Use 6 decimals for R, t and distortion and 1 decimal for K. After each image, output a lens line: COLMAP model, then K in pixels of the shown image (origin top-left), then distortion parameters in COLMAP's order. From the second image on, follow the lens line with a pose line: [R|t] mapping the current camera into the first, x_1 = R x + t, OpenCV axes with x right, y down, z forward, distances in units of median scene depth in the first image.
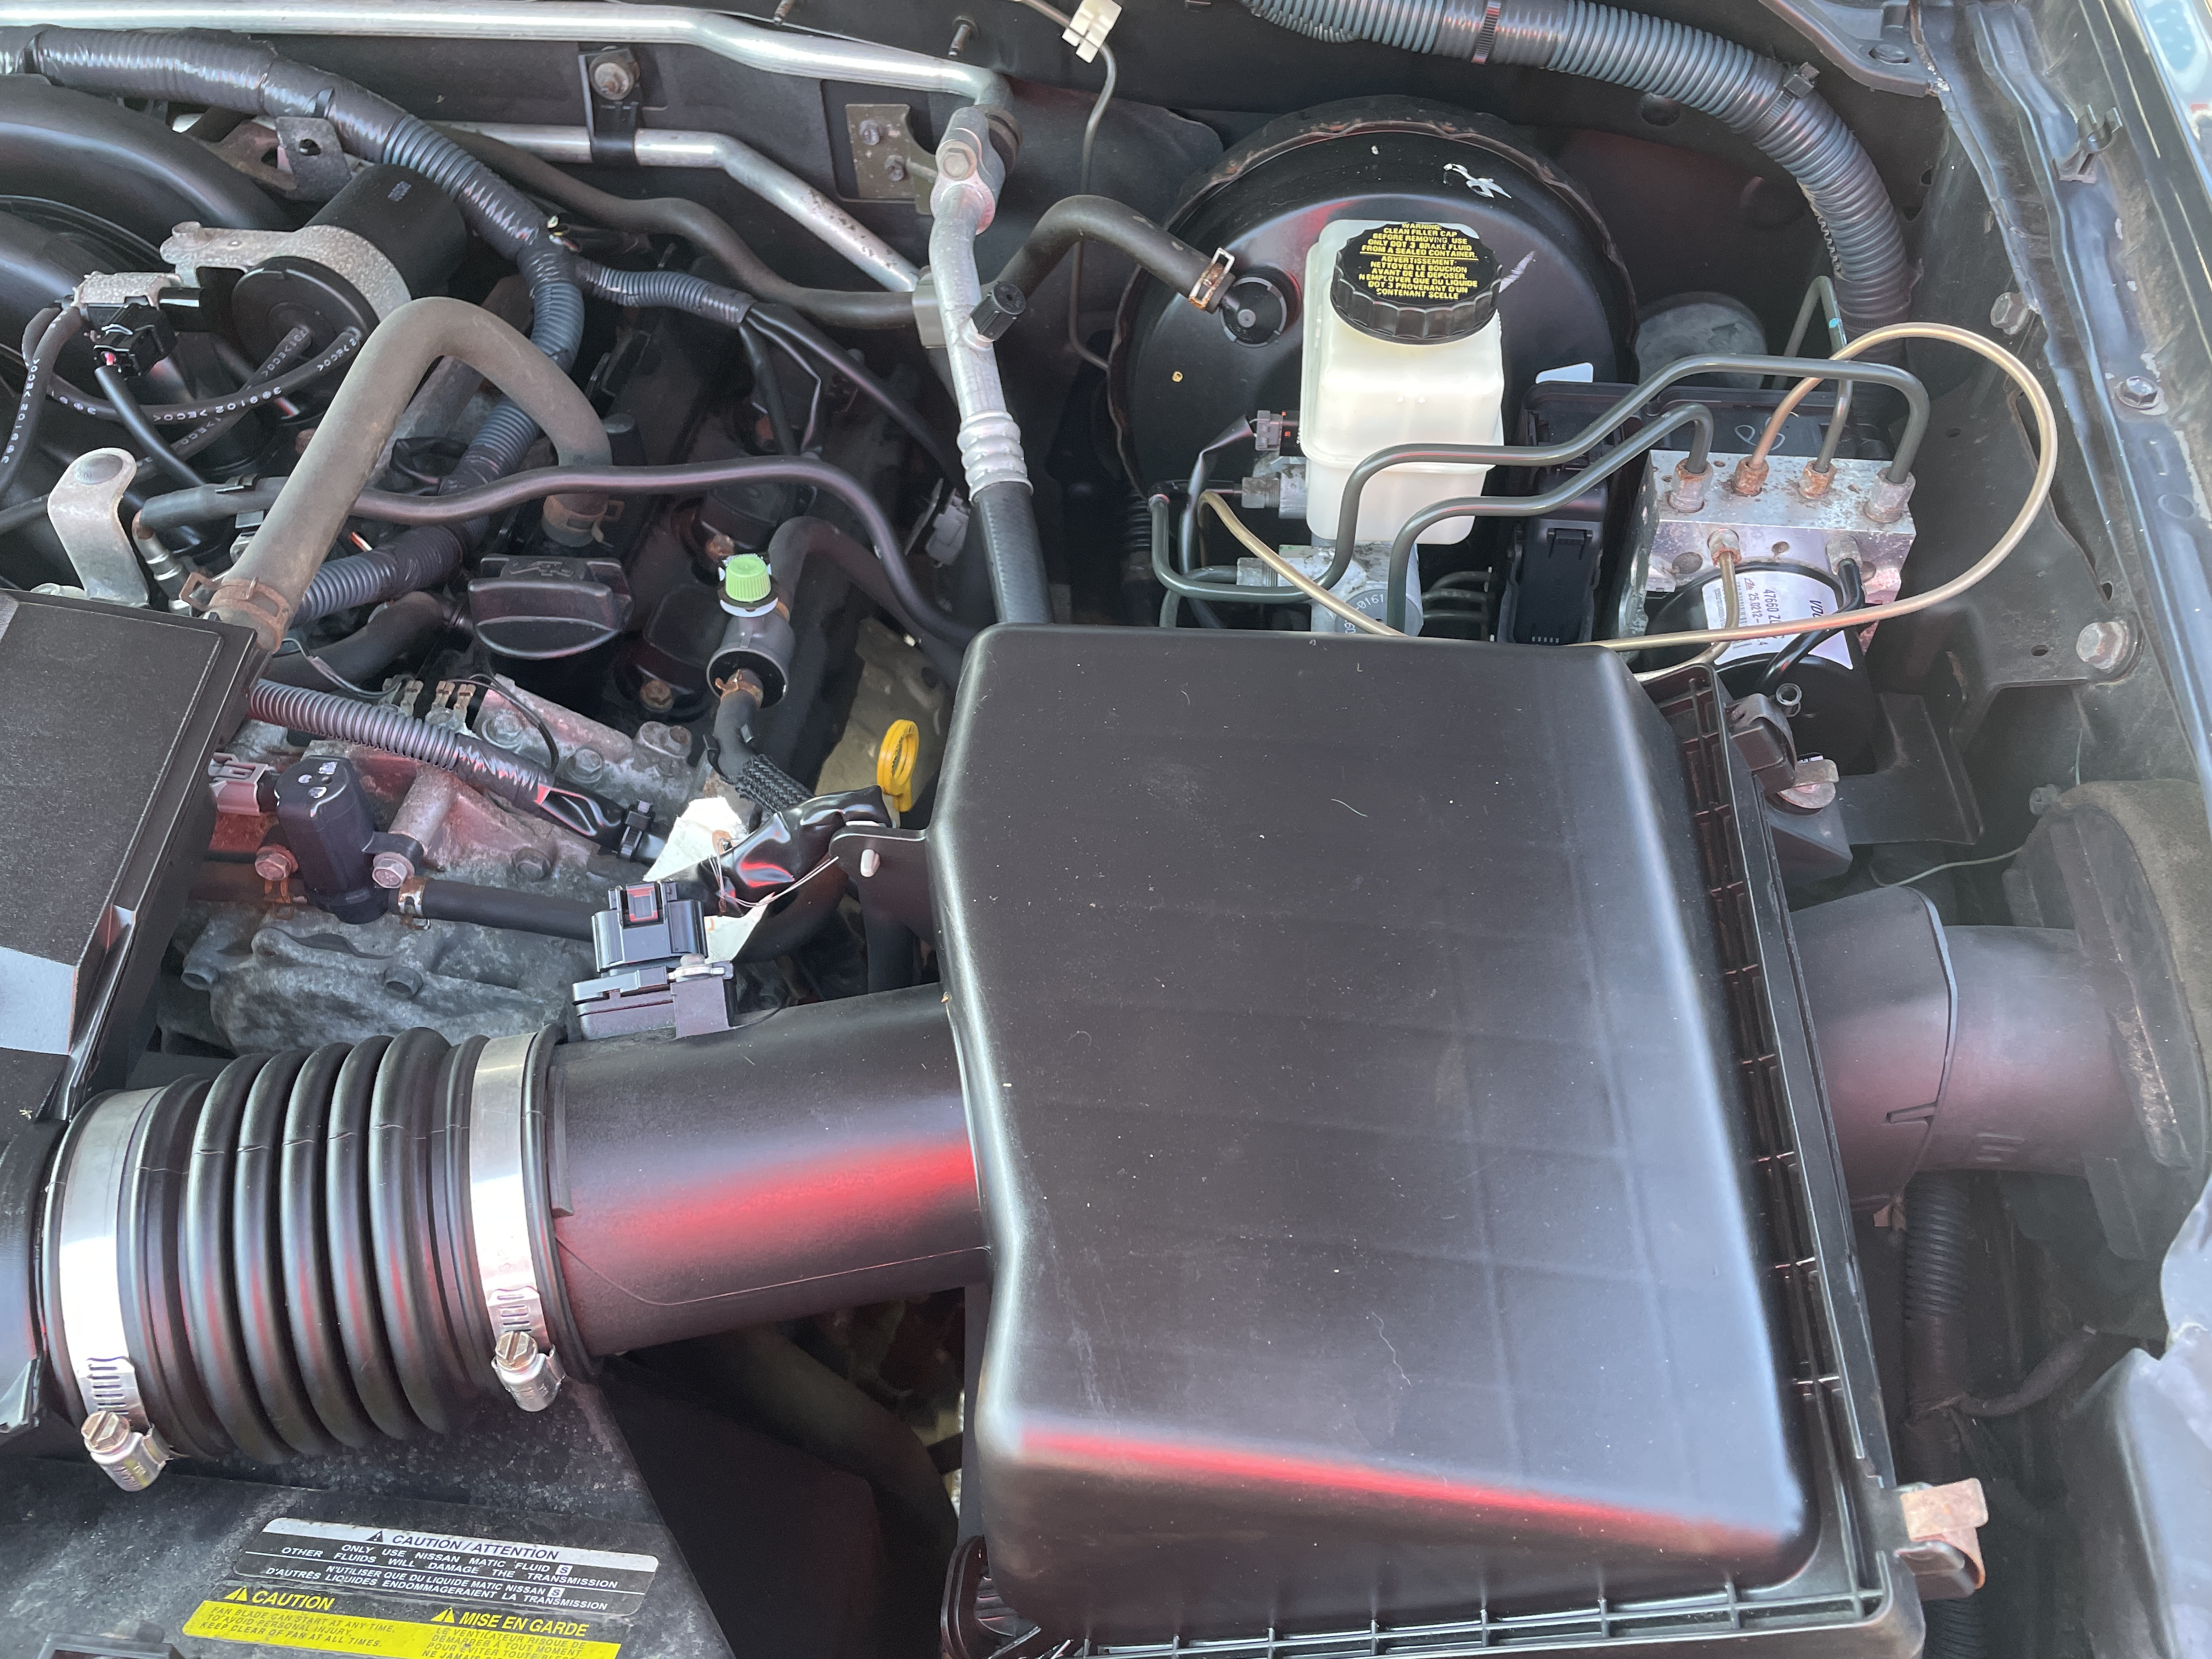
lens RADIAL K [[1652.2, 0, 1122.7], [0, 1652.2, 828.0], [0, 0, 1]] dist [0.084384, -0.110218]
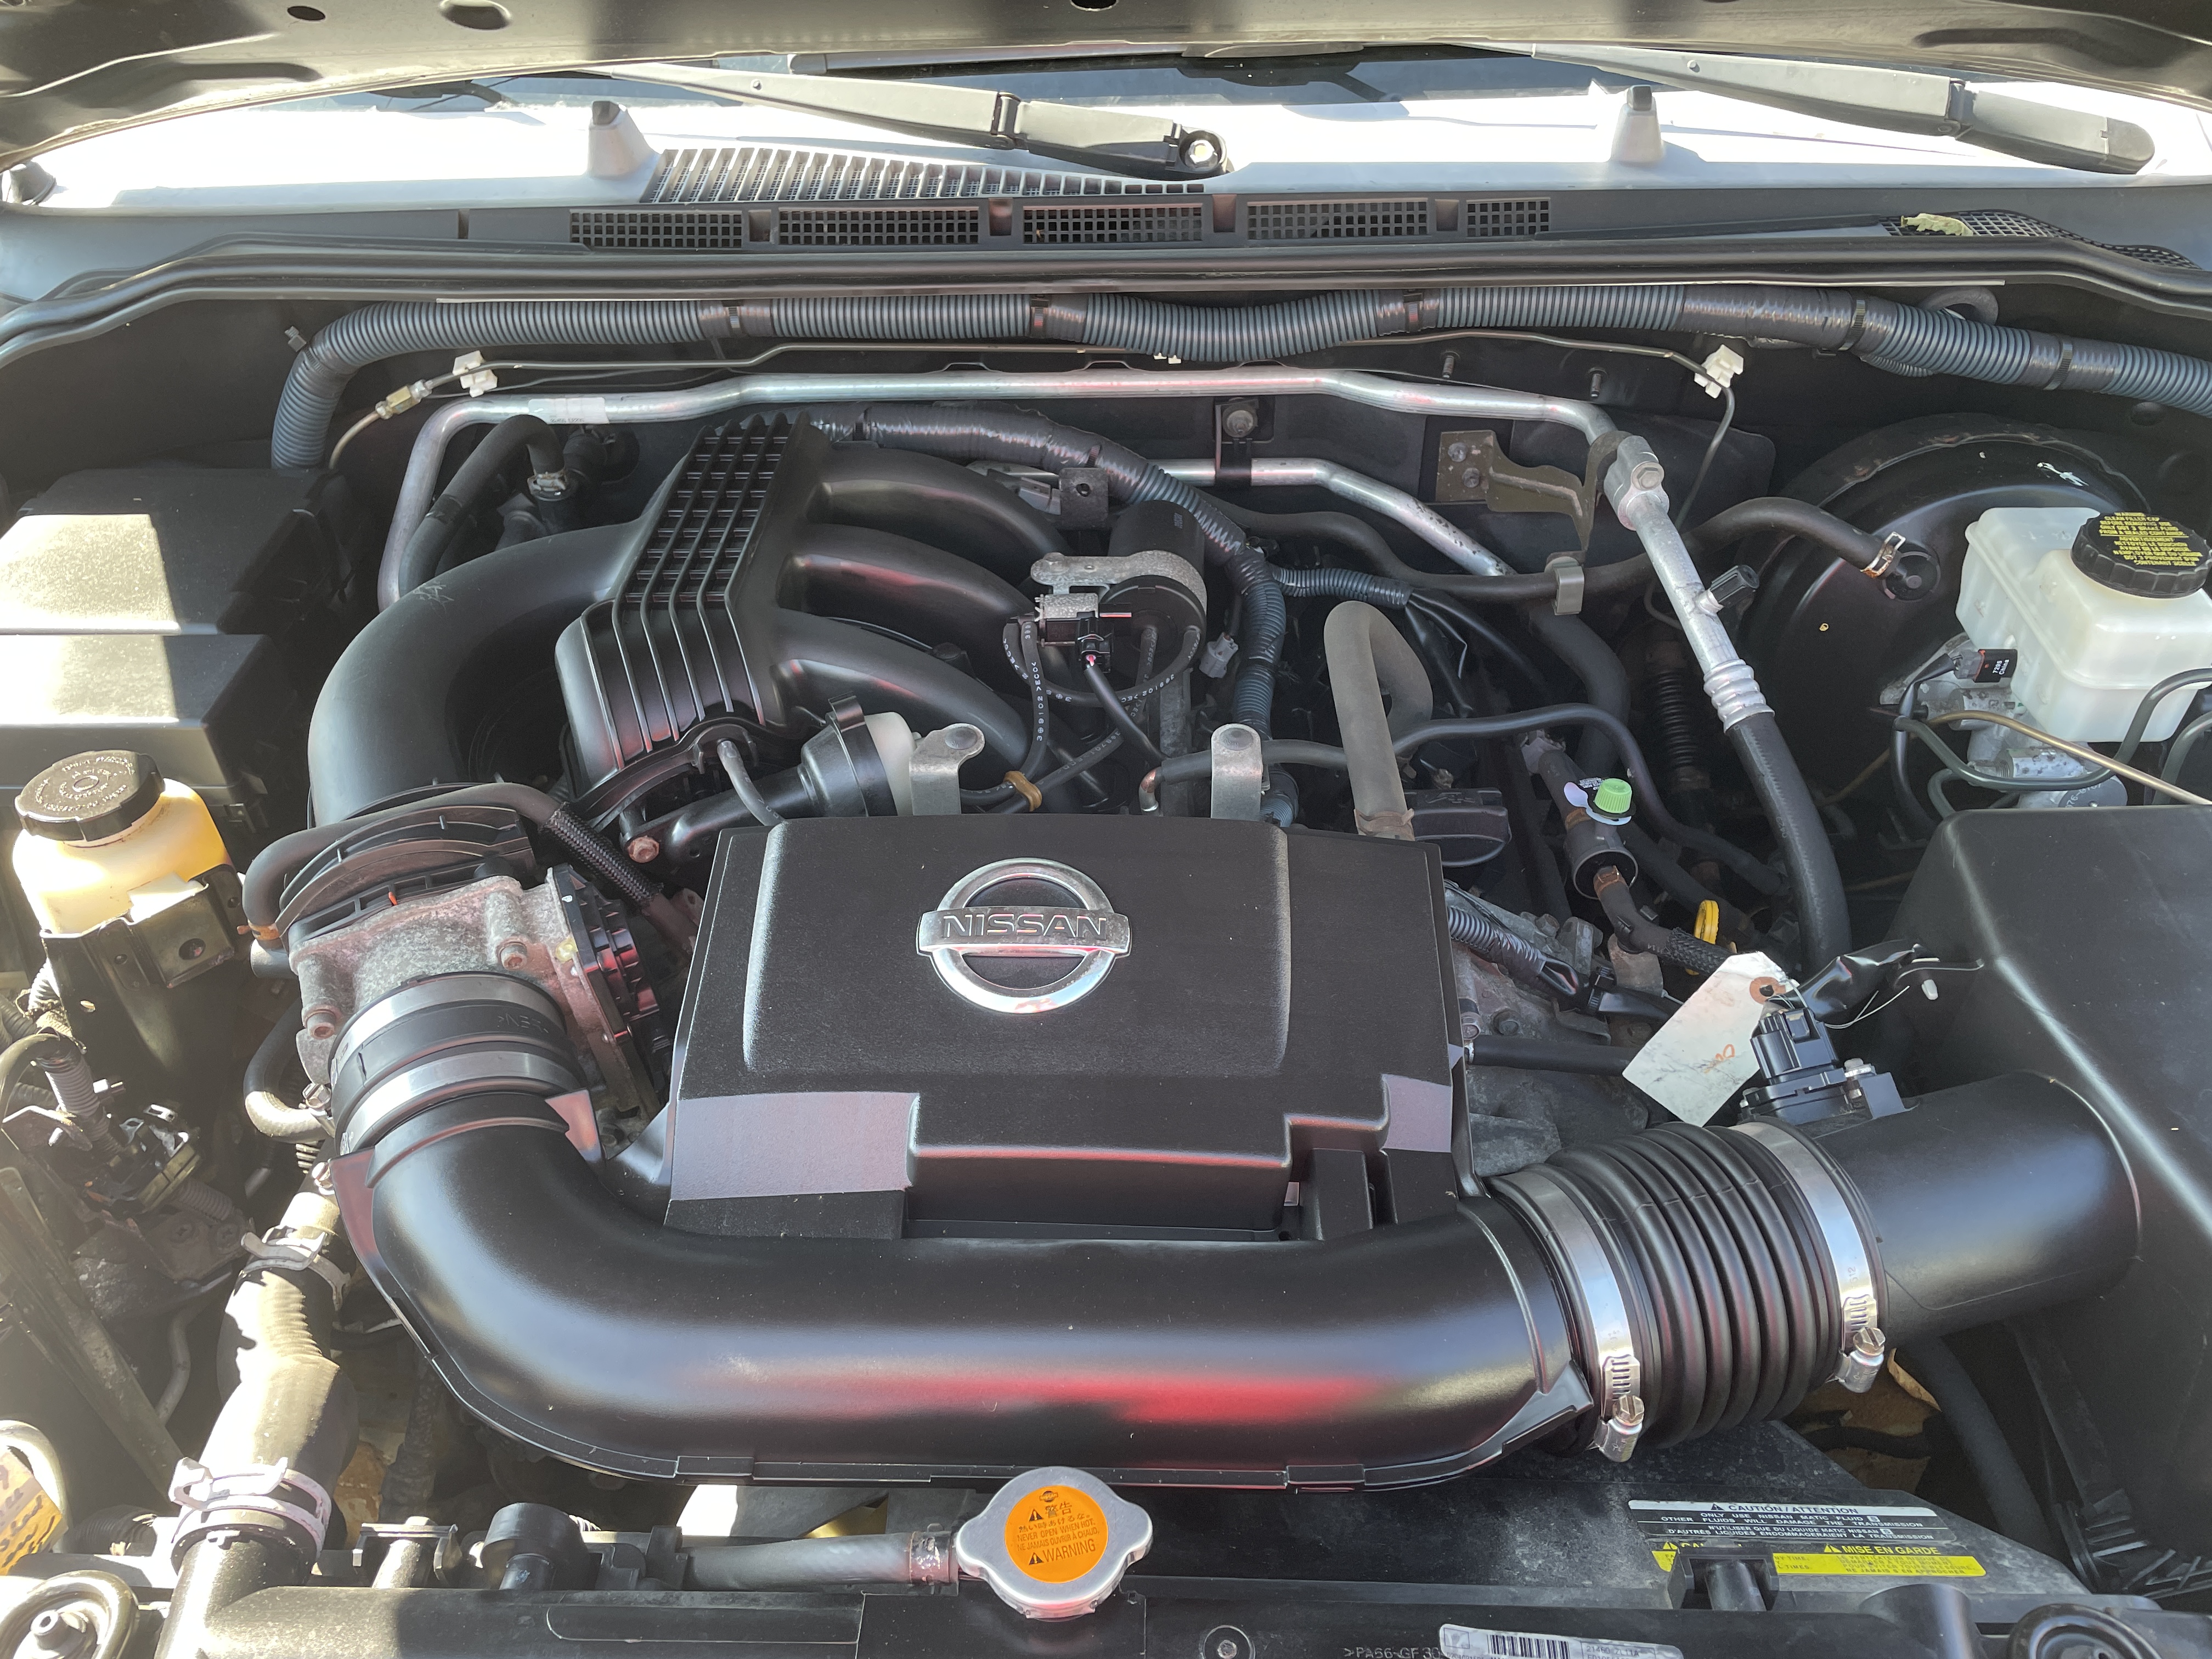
lens RADIAL K [[1652.2, 0, 1122.7], [0, 1652.2, 828.0], [0, 0, 1]] dist [0.084384, -0.110218]
pose [[0.997397, -0.053709, 0.048118, -0.544771], [0.059899, 0.988602, -0.138126, 0.024979], [-0.040151, 0.140649, 0.989245, -0.216897]]
